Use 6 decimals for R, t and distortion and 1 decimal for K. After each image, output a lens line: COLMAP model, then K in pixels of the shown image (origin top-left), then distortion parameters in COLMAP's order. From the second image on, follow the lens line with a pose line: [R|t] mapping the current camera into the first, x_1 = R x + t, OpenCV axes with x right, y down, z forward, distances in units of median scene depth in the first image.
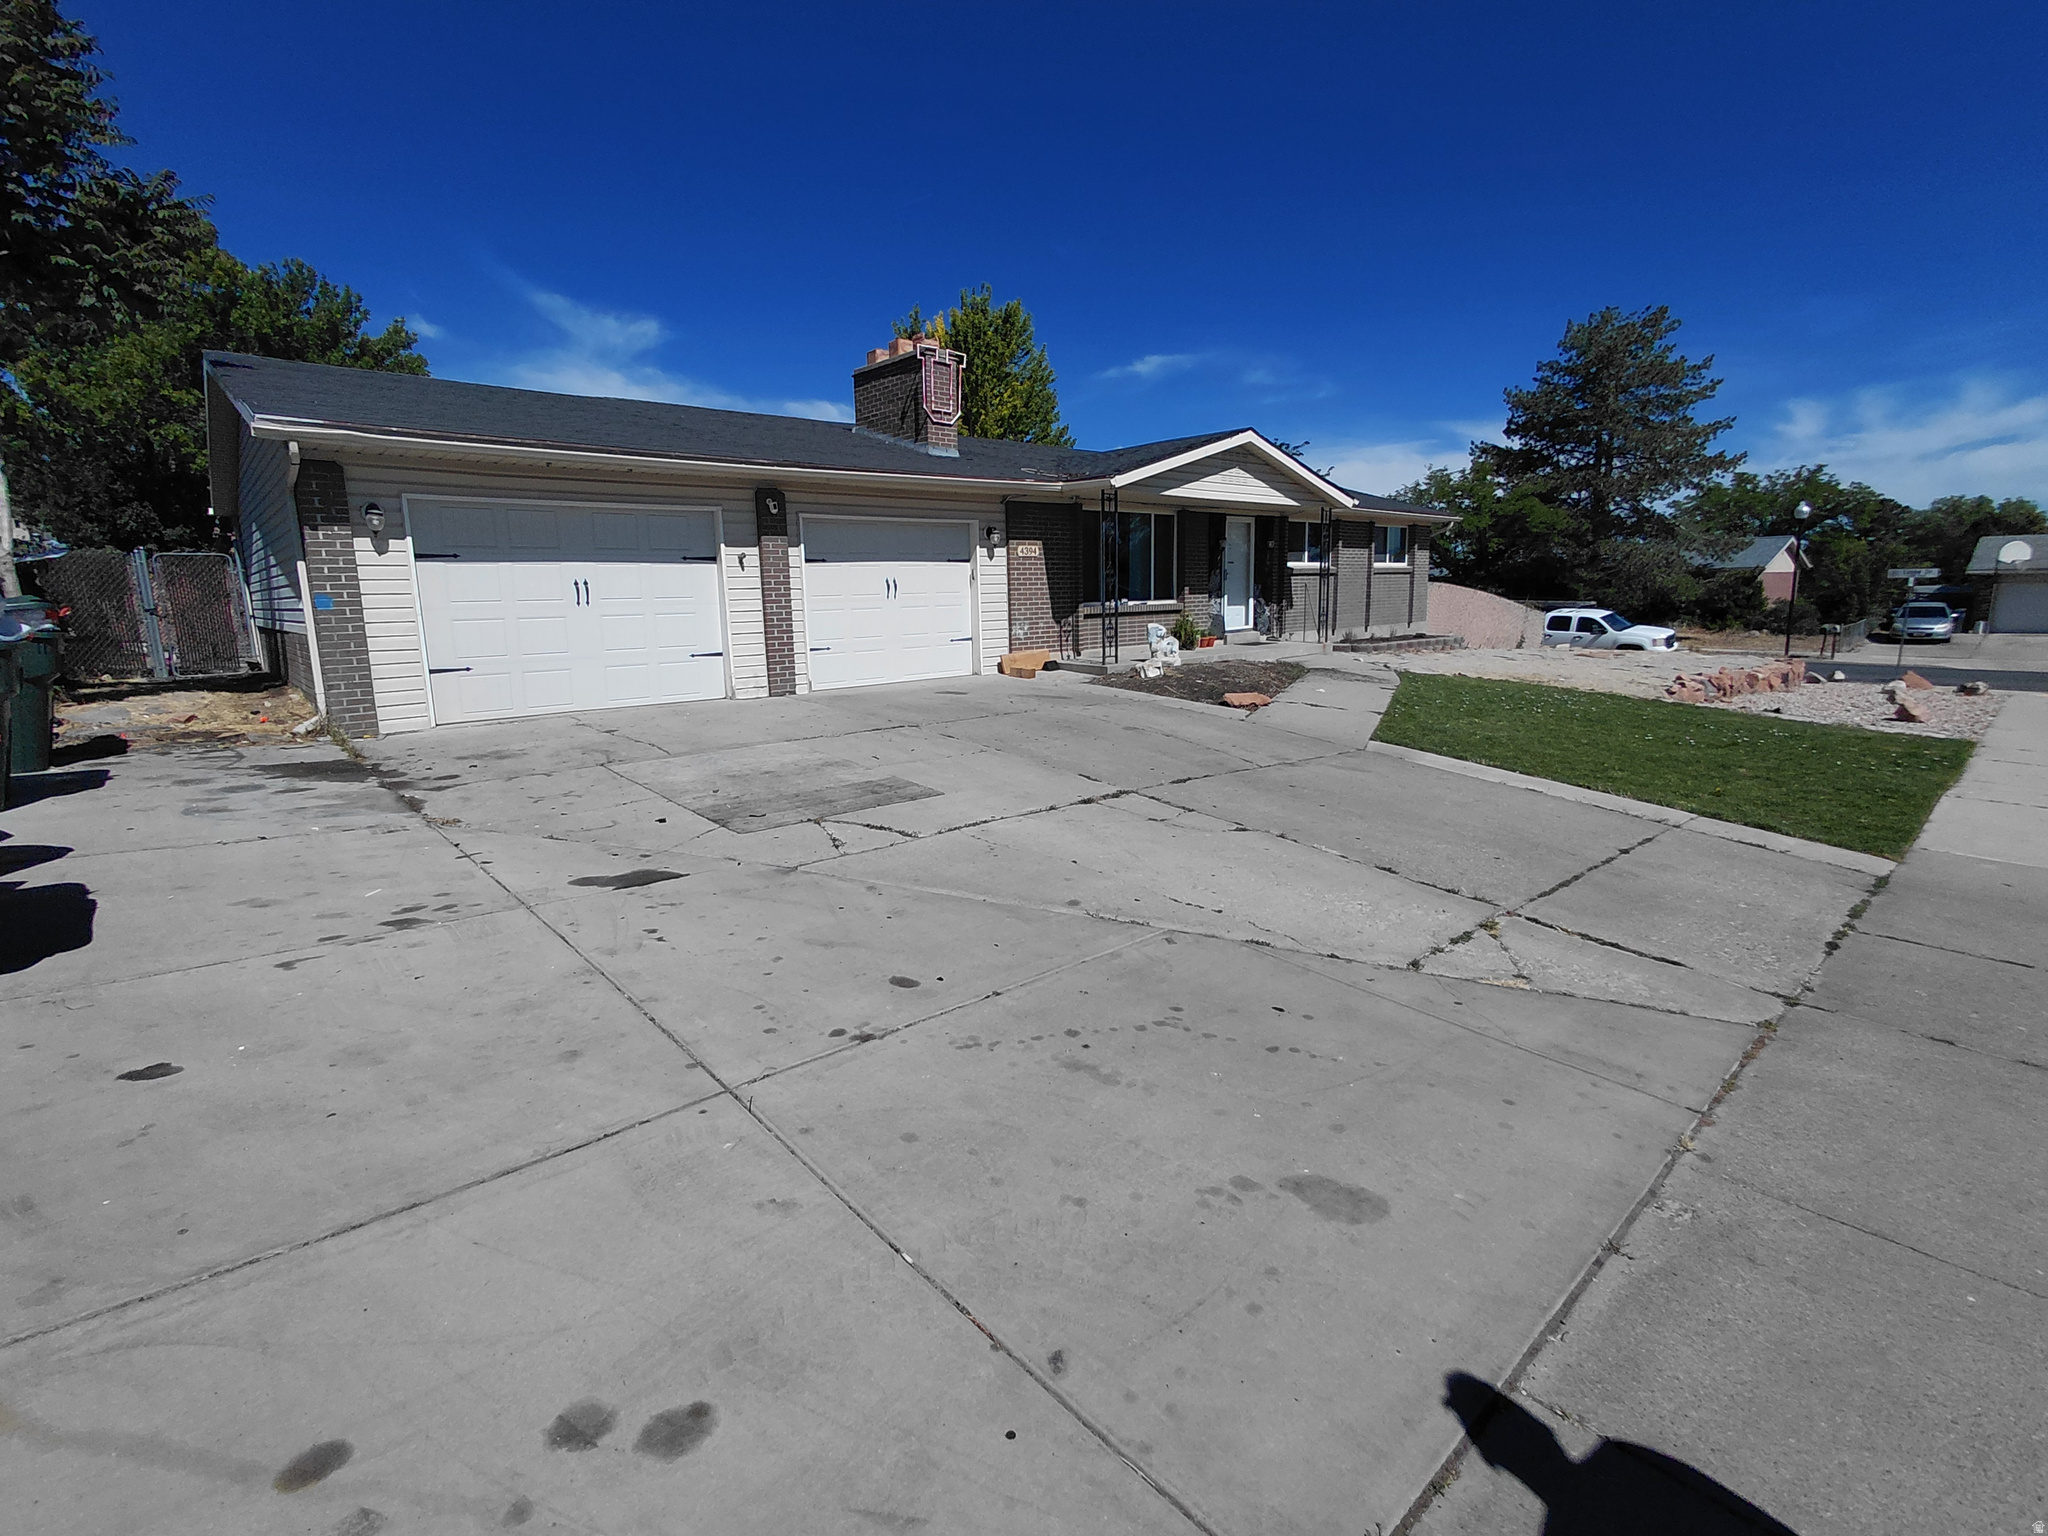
lens RADIAL K [[956.4, 0, 1027.6], [0, 956.4, 772.9], [0, 0, 1]] dist [0.038523, -0.000089]
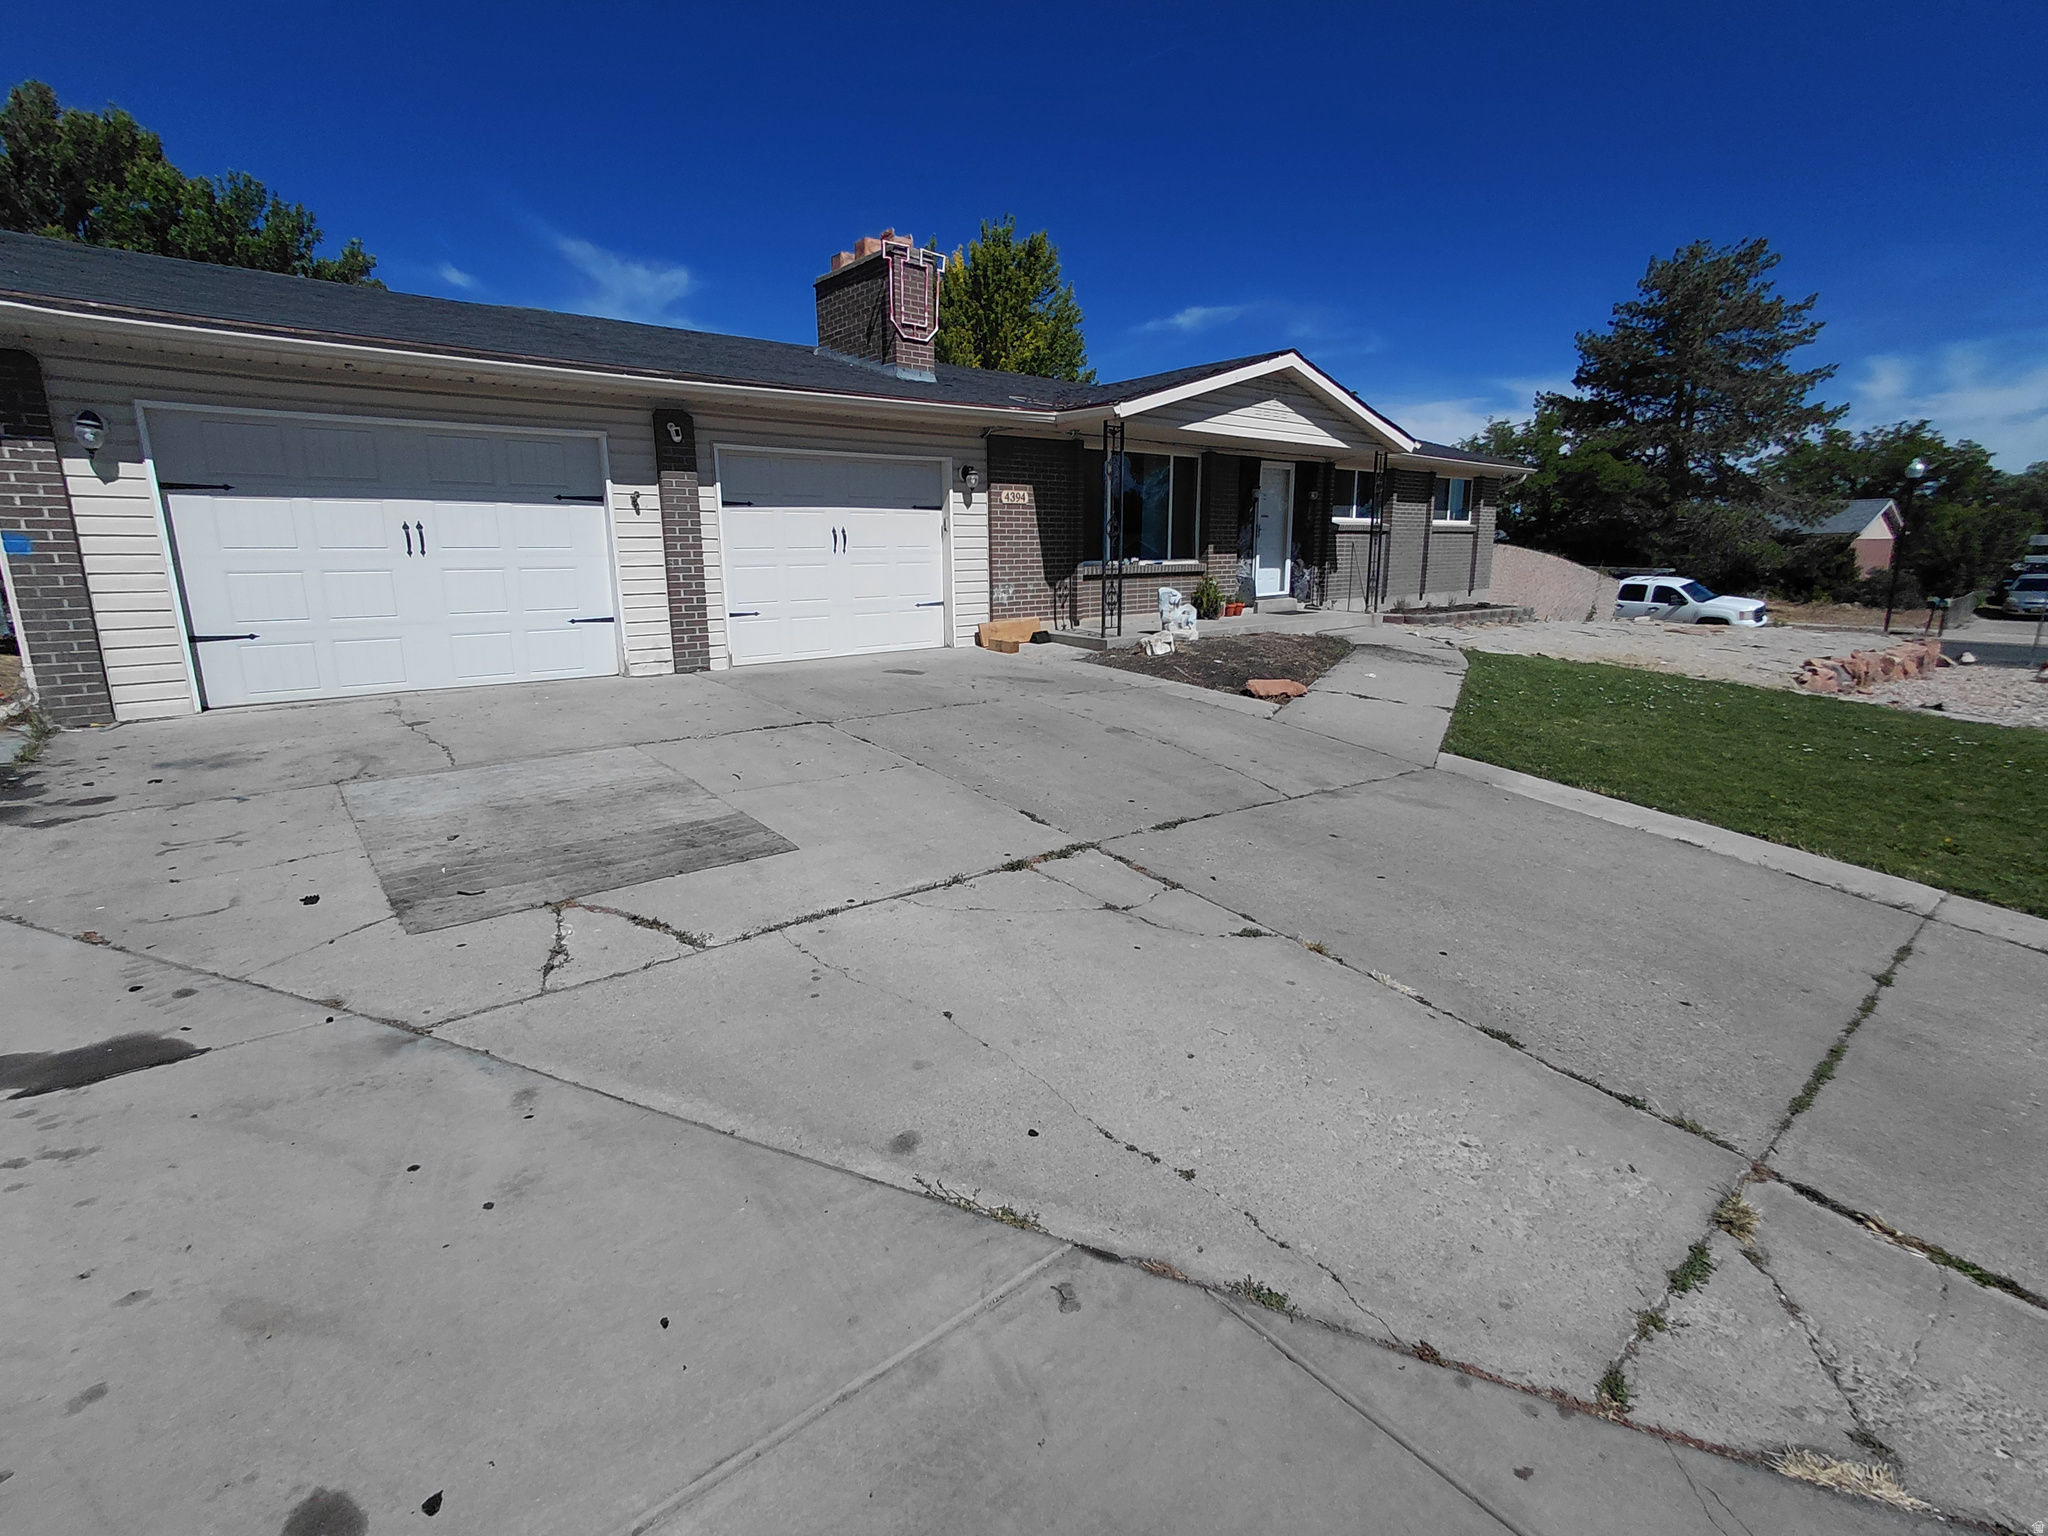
lens RADIAL K [[946.7, 0, 1024.0], [0, 946.7, 768.0], [0, 0, 1]] dist [0.013103, 0.011362]
pose [[0.998978, 0.021054, -0.039989, 0.037778], [-0.019524, 0.999077, 0.038265, -0.025161], [0.040758, -0.037445, 0.998467, 0.147832]]
